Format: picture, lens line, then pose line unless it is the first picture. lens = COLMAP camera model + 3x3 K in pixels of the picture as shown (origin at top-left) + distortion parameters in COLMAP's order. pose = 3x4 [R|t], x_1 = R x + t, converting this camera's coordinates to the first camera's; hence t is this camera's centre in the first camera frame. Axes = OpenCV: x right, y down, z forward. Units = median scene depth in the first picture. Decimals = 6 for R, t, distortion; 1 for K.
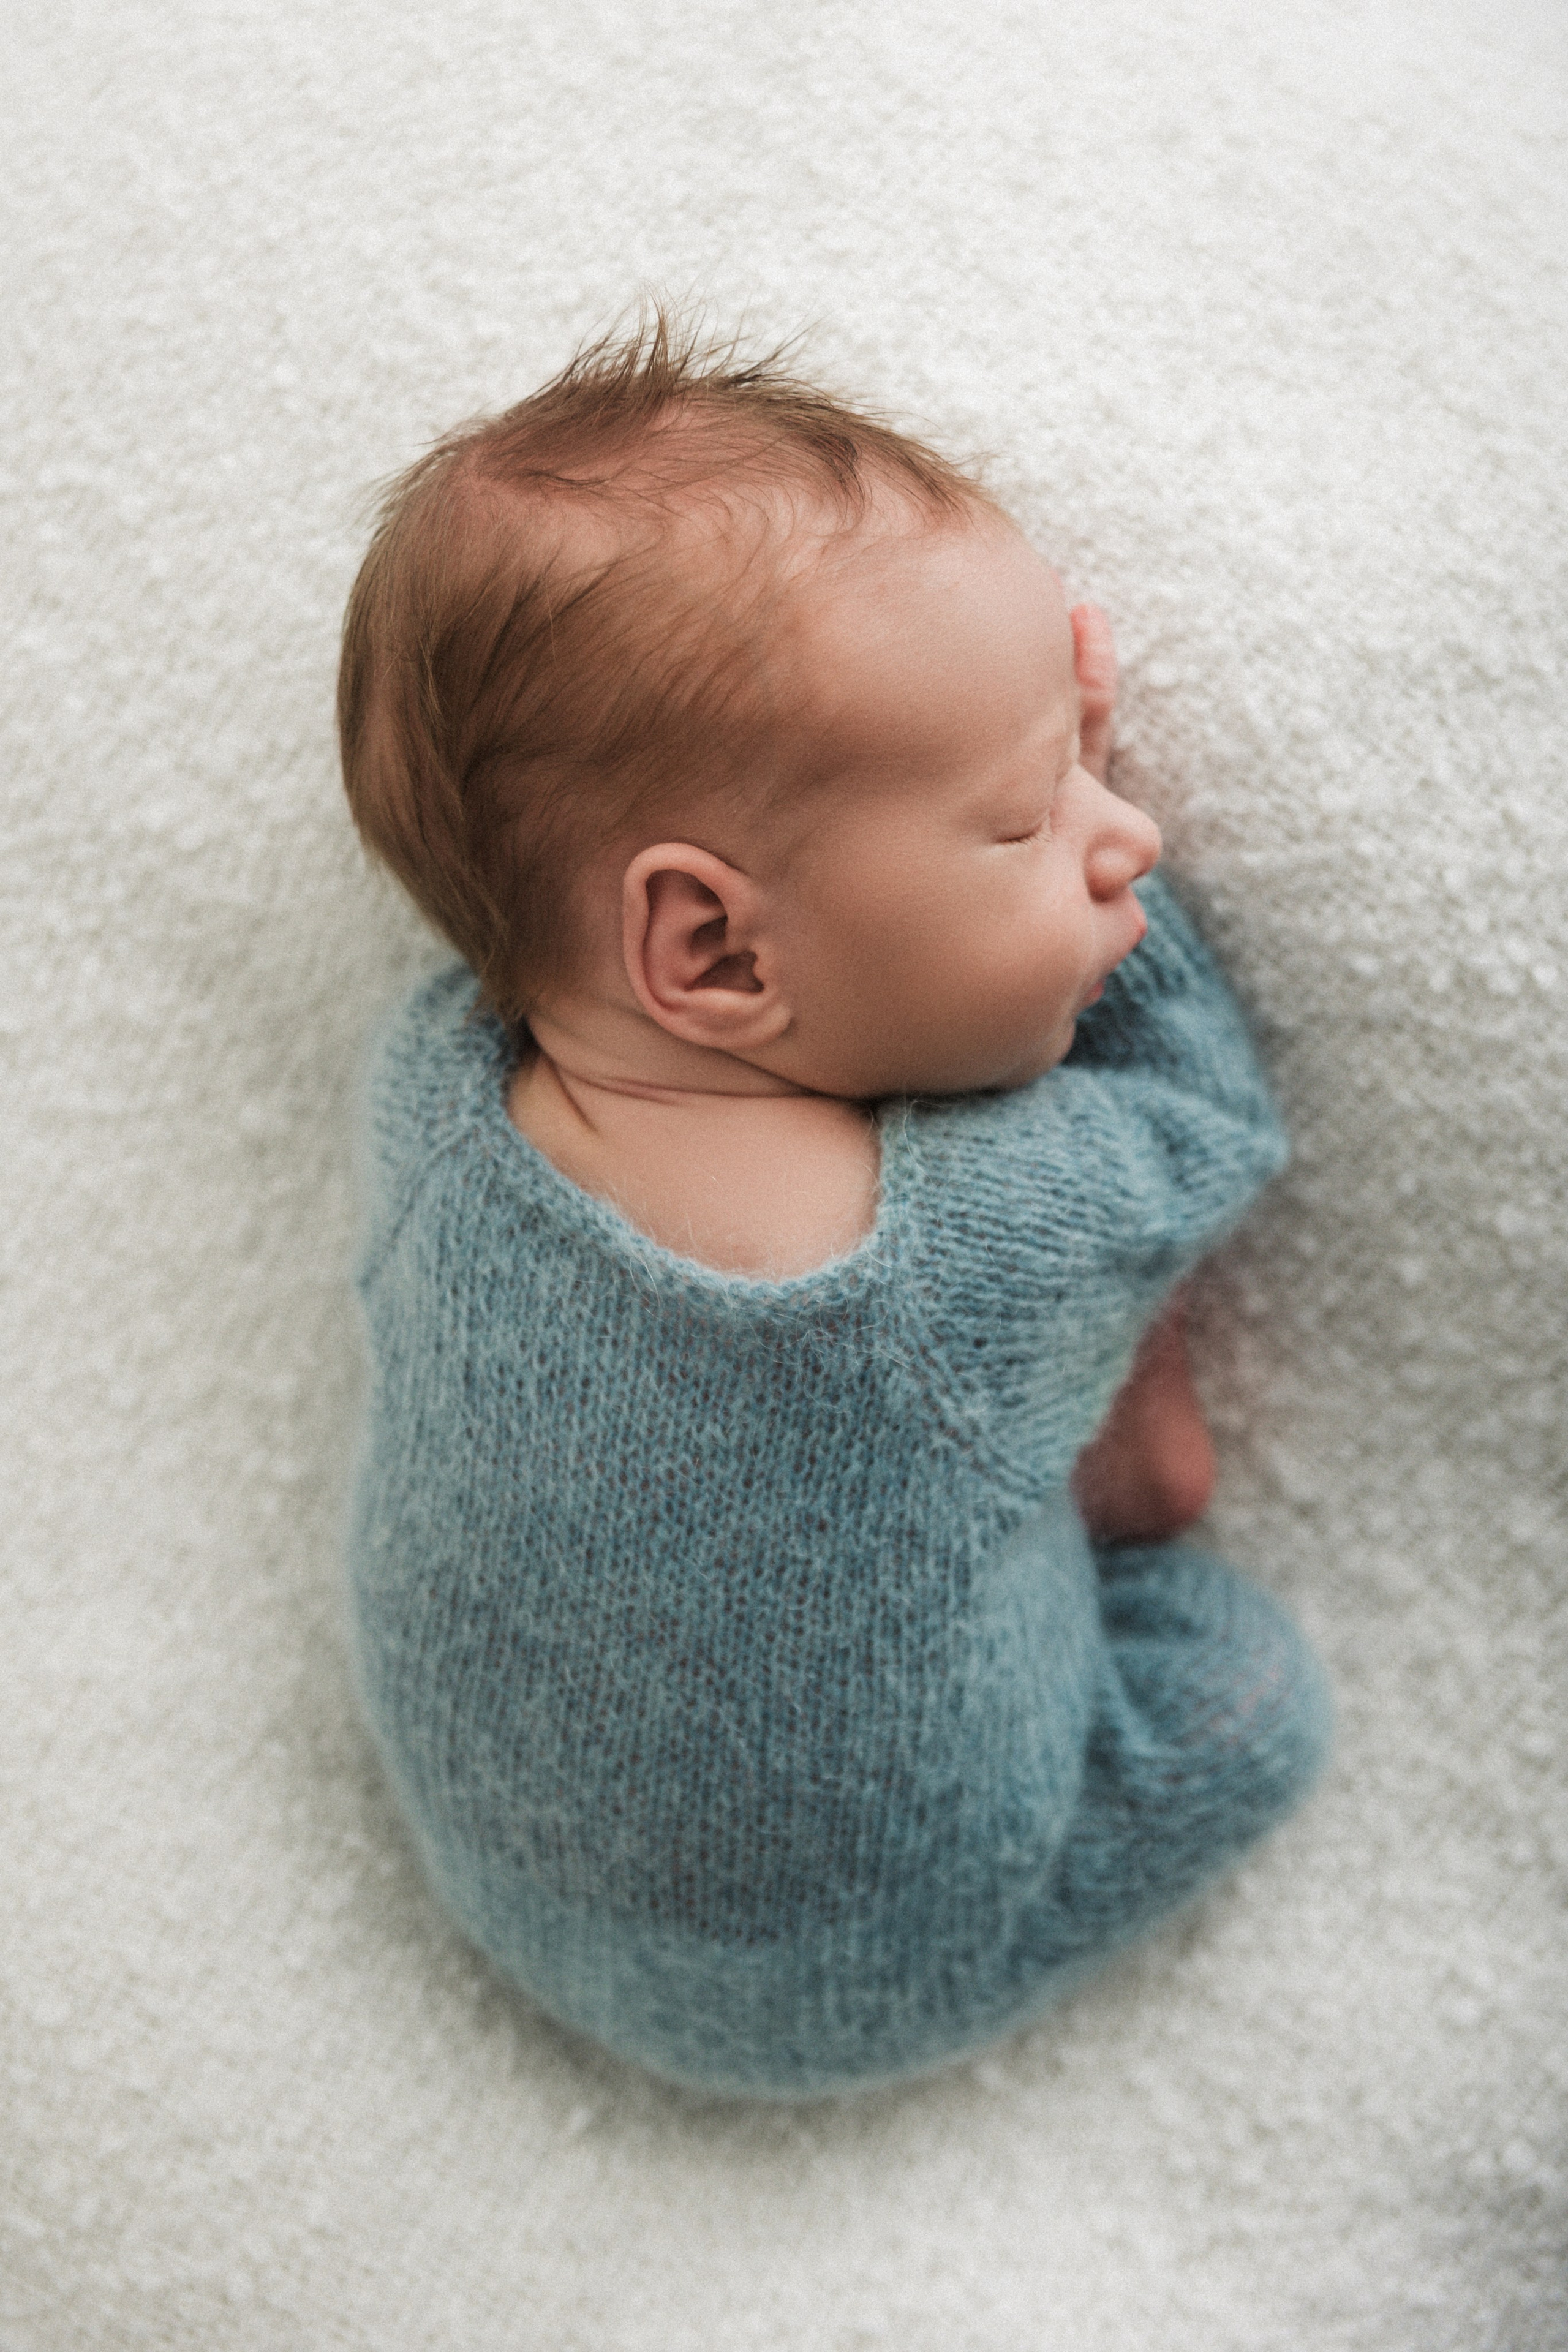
lens RADIAL K [[4315.8, 0, 784.0], [0, 4315.8, 1176.0], [0, 0, 1]] dist [-0.014565, 0.112051]
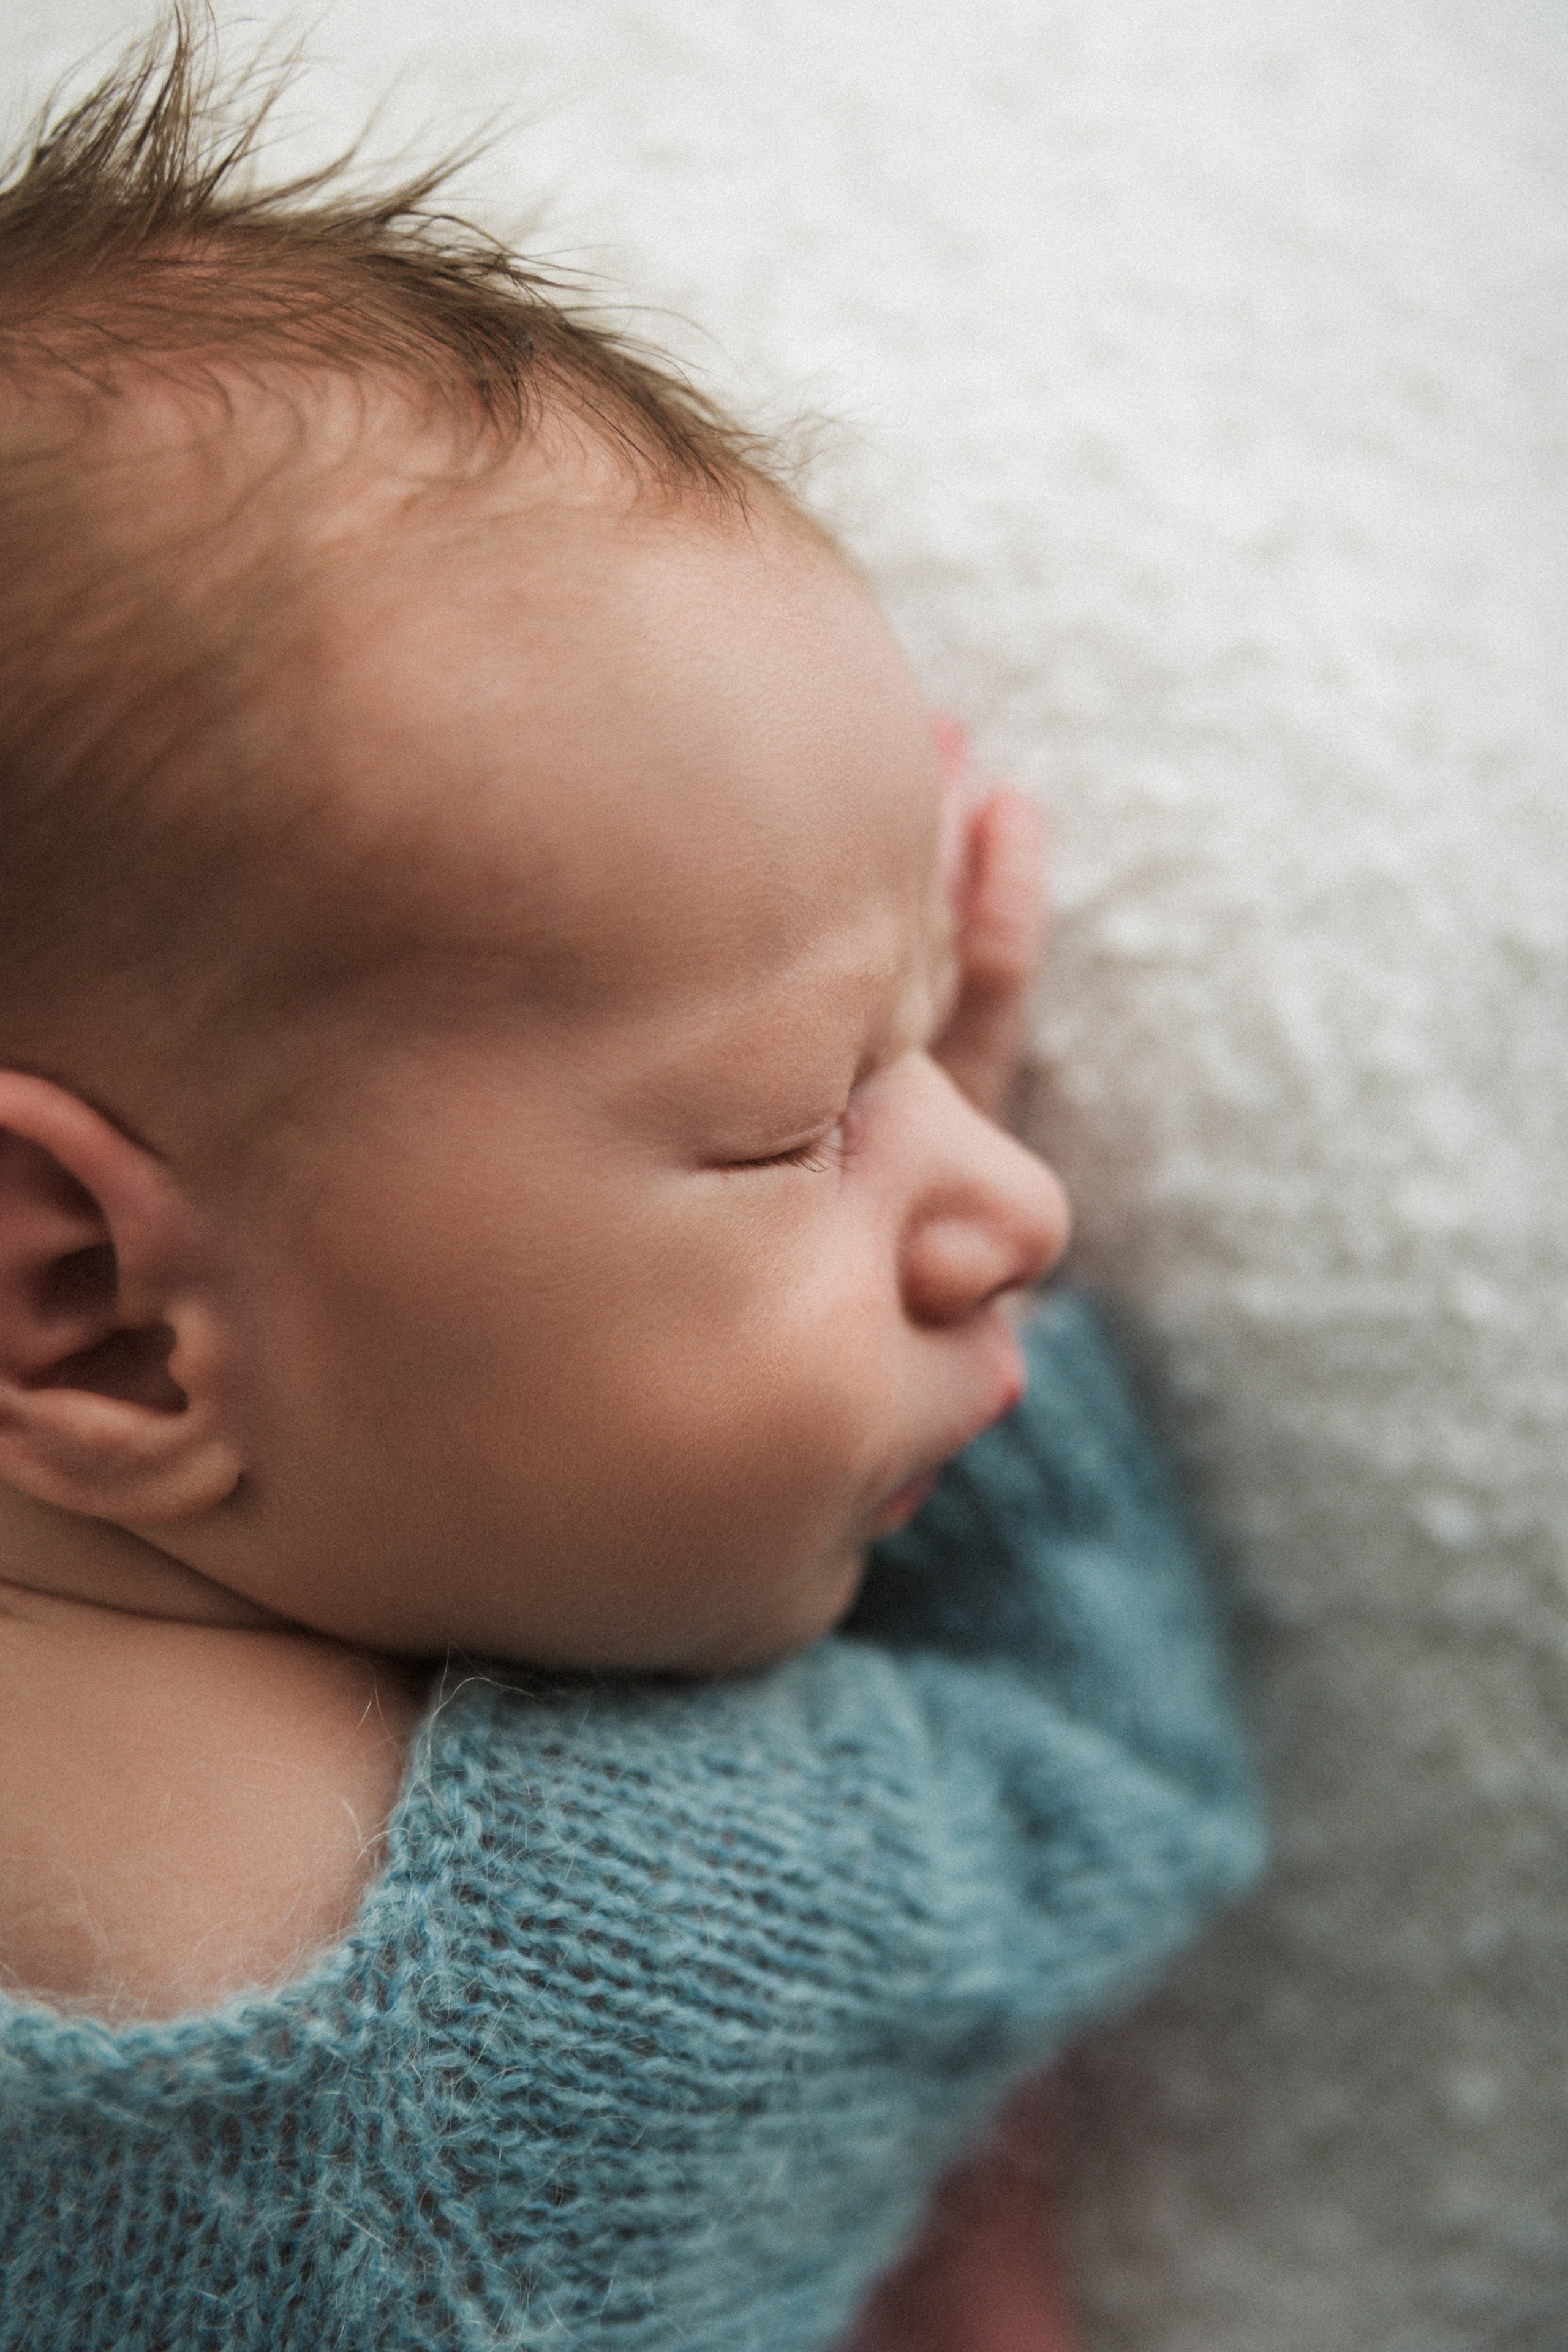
lens RADIAL K [[4318.8, 0, 784.0], [0, 4318.8, 1176.0], [0, 0, 1]] dist [0.008630, 0.305434]
pose [[0.991034, 0.129017, -0.034740, 0.072109], [-0.132075, 0.985266, -0.108661, -0.024159], [0.020209, 0.112275, 0.993472, 0.503035]]
